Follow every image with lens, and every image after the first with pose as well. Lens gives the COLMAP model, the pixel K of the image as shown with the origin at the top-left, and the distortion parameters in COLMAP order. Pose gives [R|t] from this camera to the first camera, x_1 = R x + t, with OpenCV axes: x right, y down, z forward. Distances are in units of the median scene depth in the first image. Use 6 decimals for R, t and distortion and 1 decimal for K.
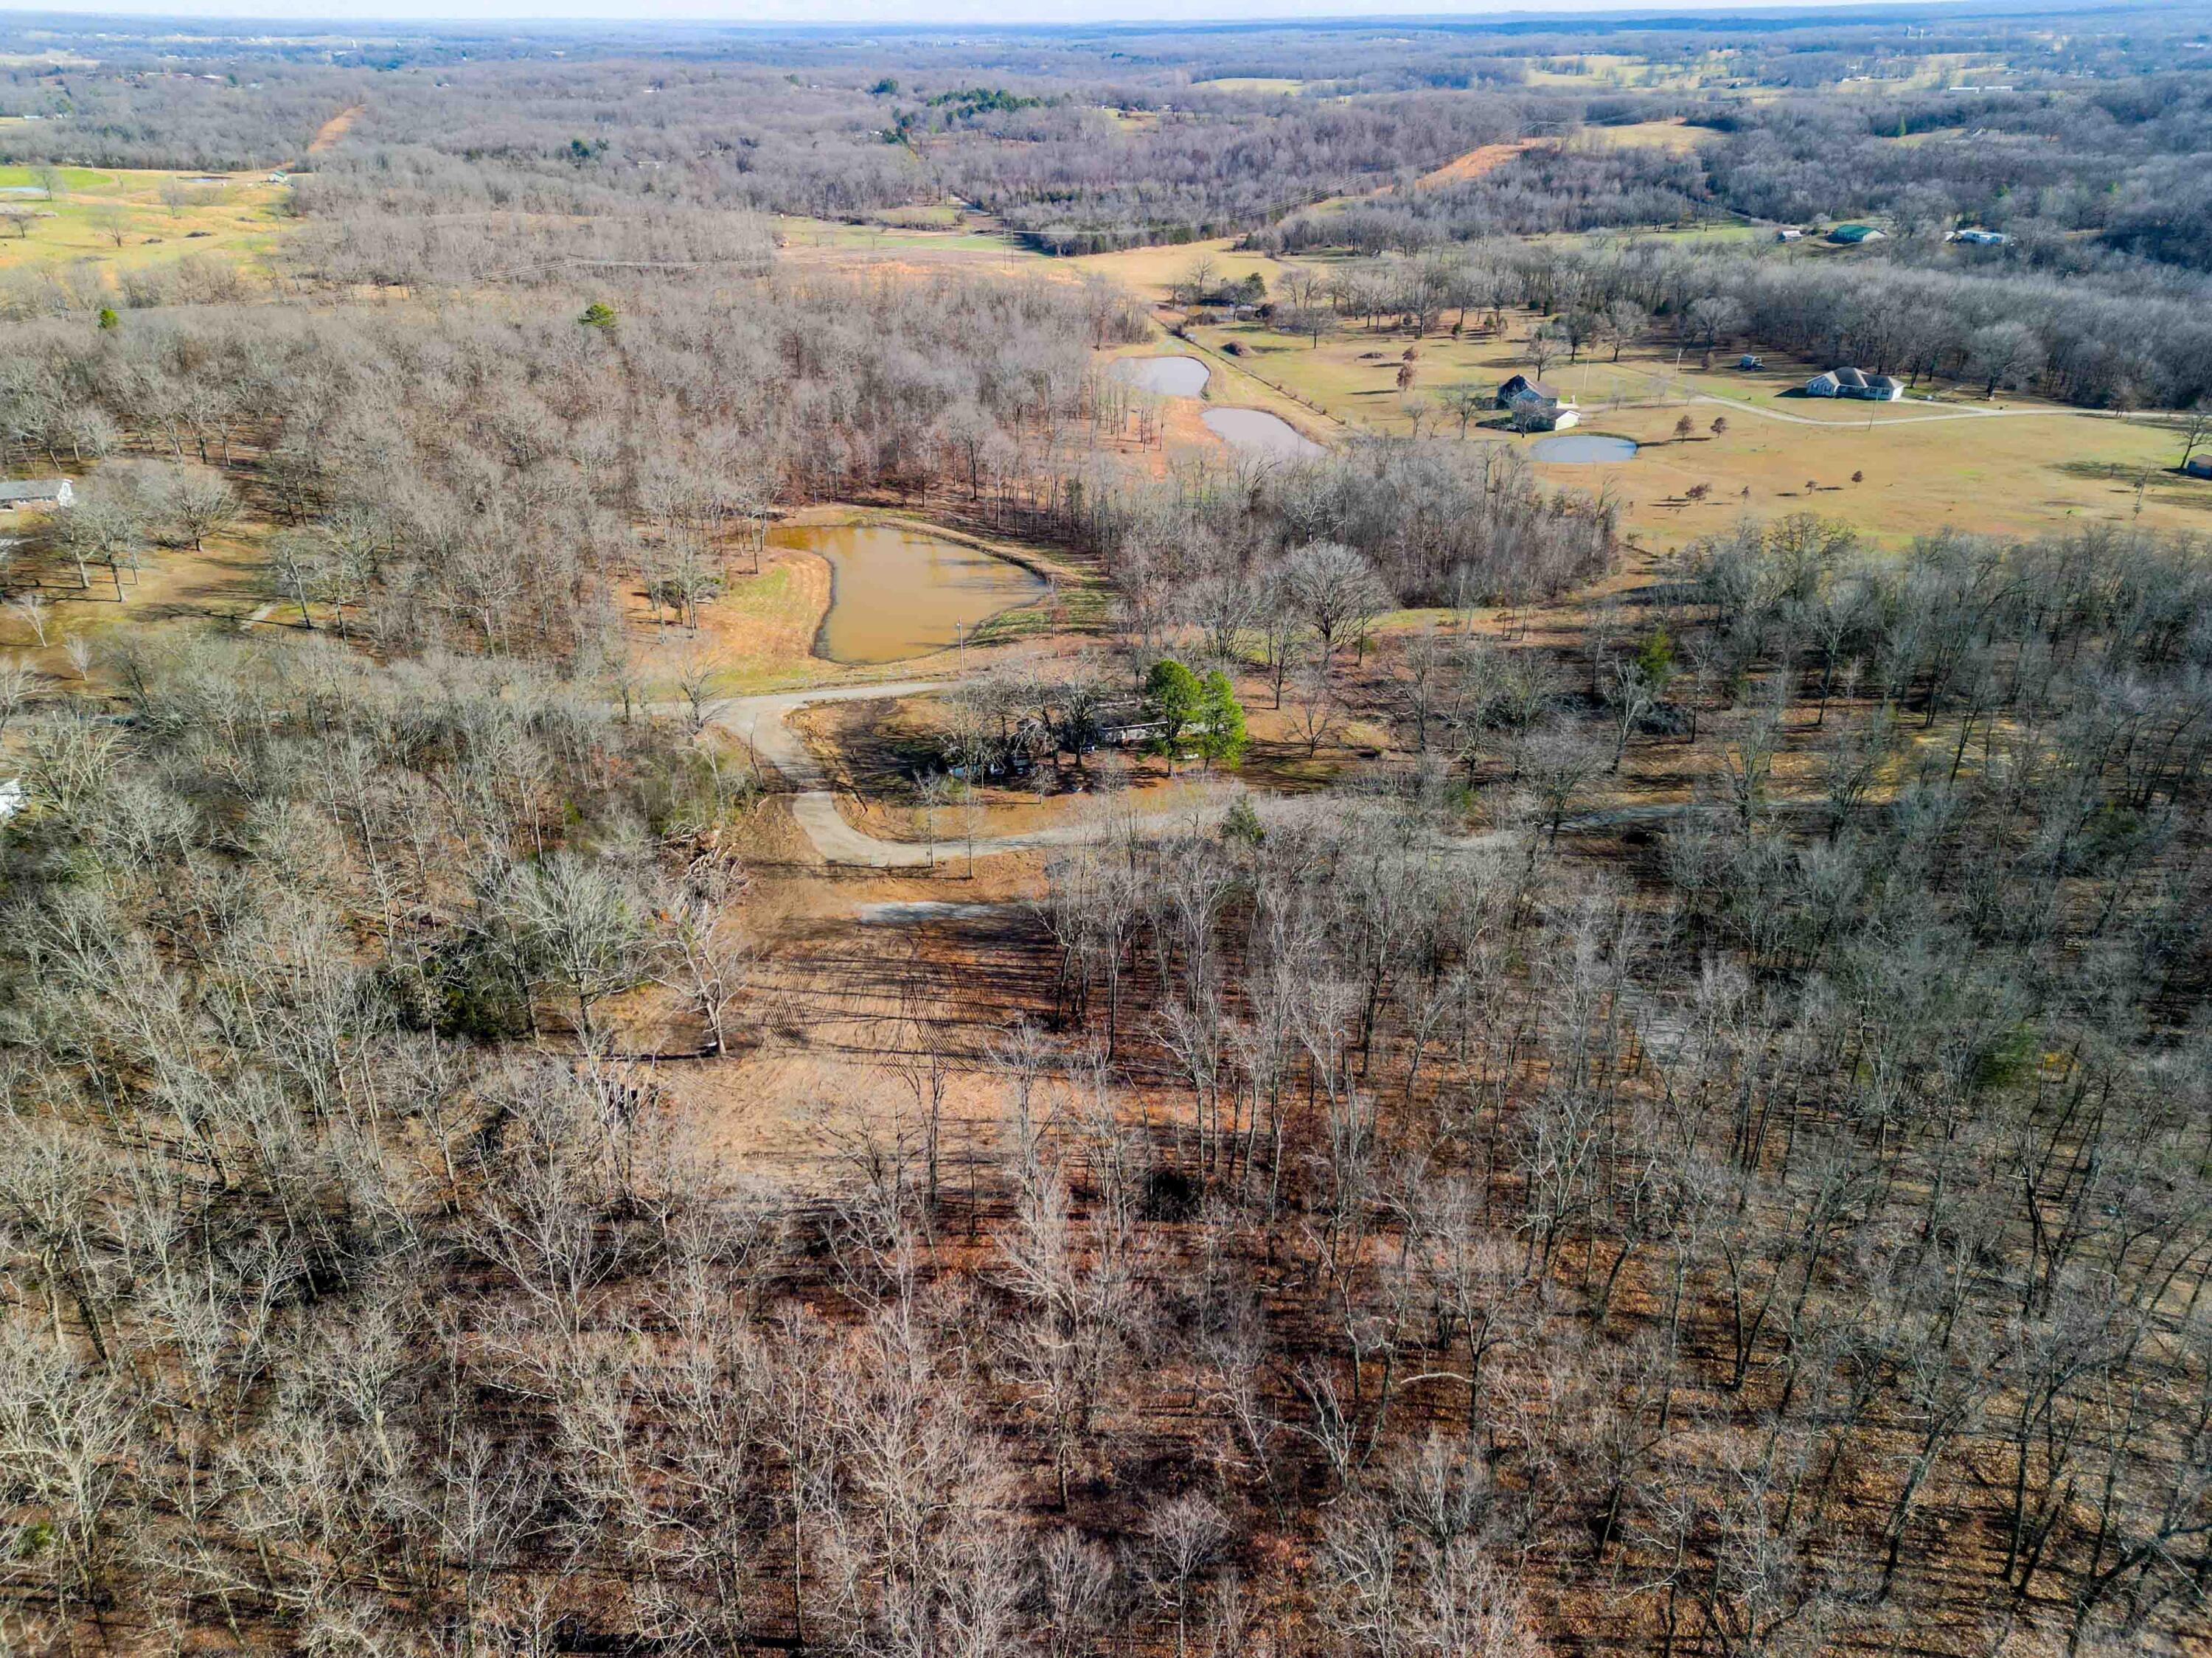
lens RADIAL K [[1518.4, 0, 1098.7], [0, 1518.4, 829.7], [0, 0, 1]] dist [0.125797, -0.086504]
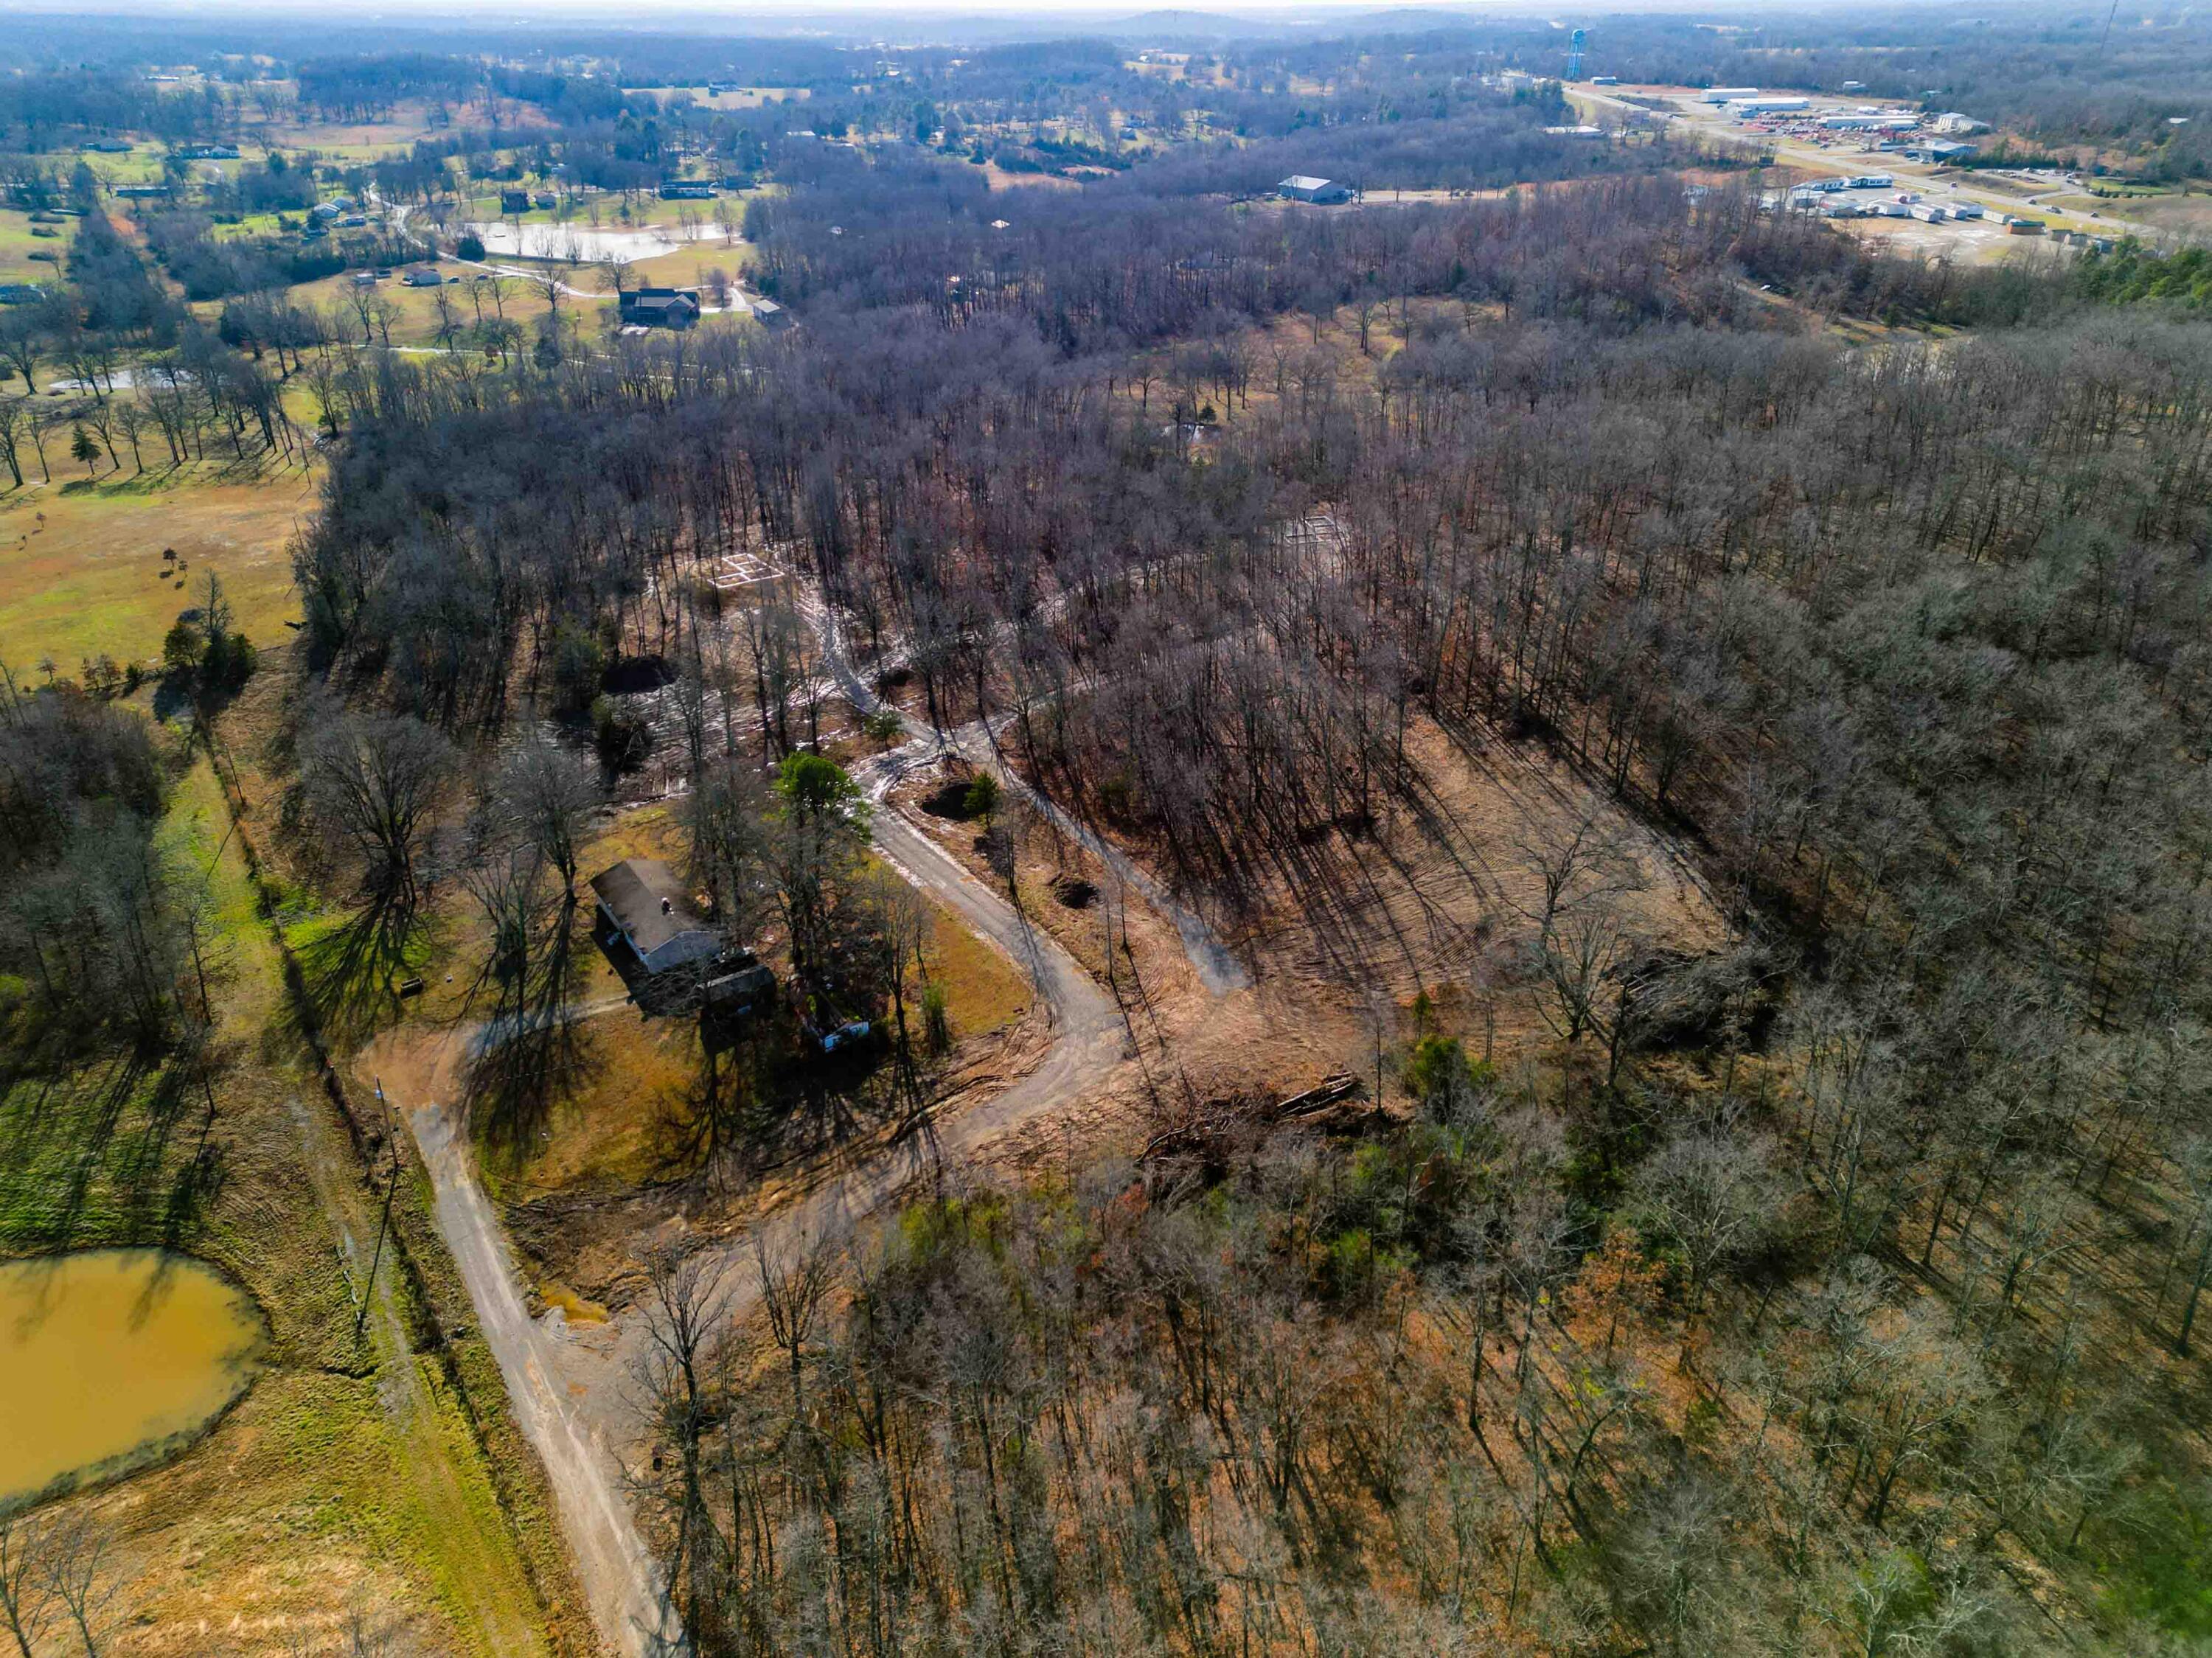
lens RADIAL K [[1518.4, 0, 1098.7], [0, 1518.4, 829.7], [0, 0, 1]] dist [0.125797, -0.086504]
pose [[-0.341684, -0.442695, 0.829019, -0.759513], [0.435591, 0.707043, 0.557091, -0.501371], [-0.832774, 0.551463, -0.048752, 0.962302]]
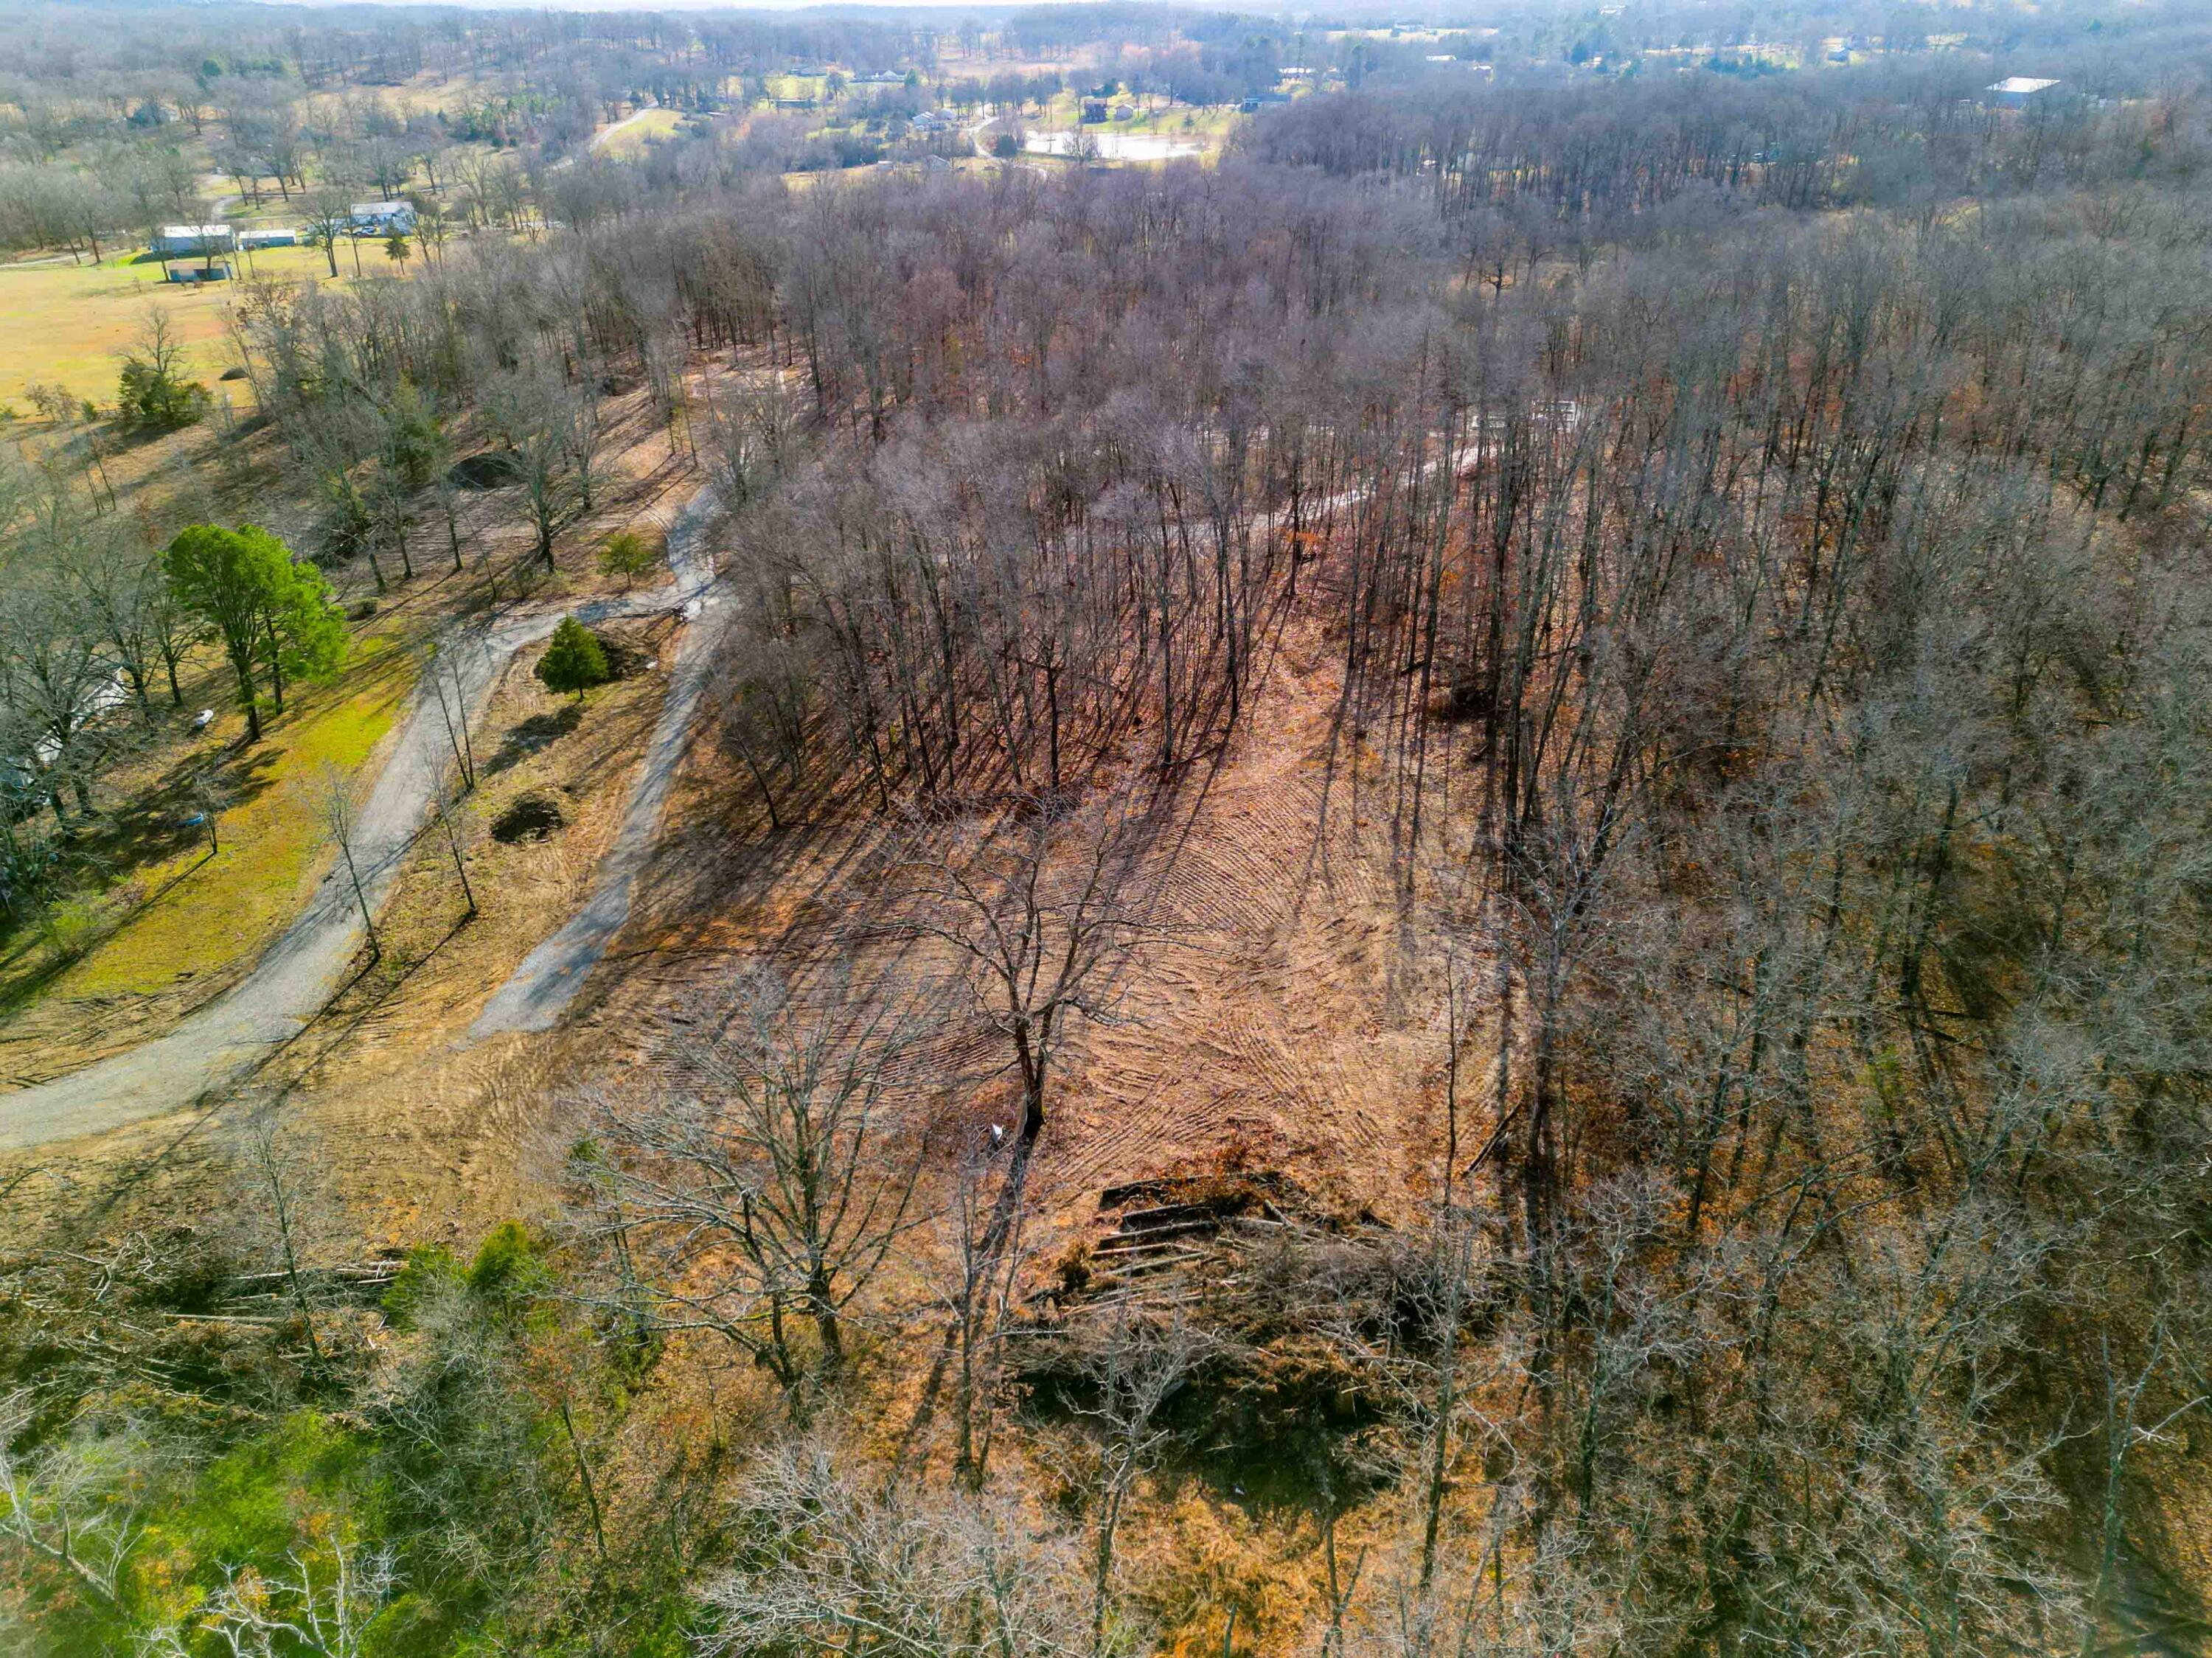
lens RADIAL K [[1518.4, 0, 1098.7], [0, 1518.4, 829.7], [0, 0, 1]] dist [0.125797, -0.086504]
pose [[0.091467, -0.475177, 0.875123, -0.486340], [0.465433, 0.797309, 0.384278, -0.088593], [-0.880344, 0.372163, 0.294091, 0.609406]]
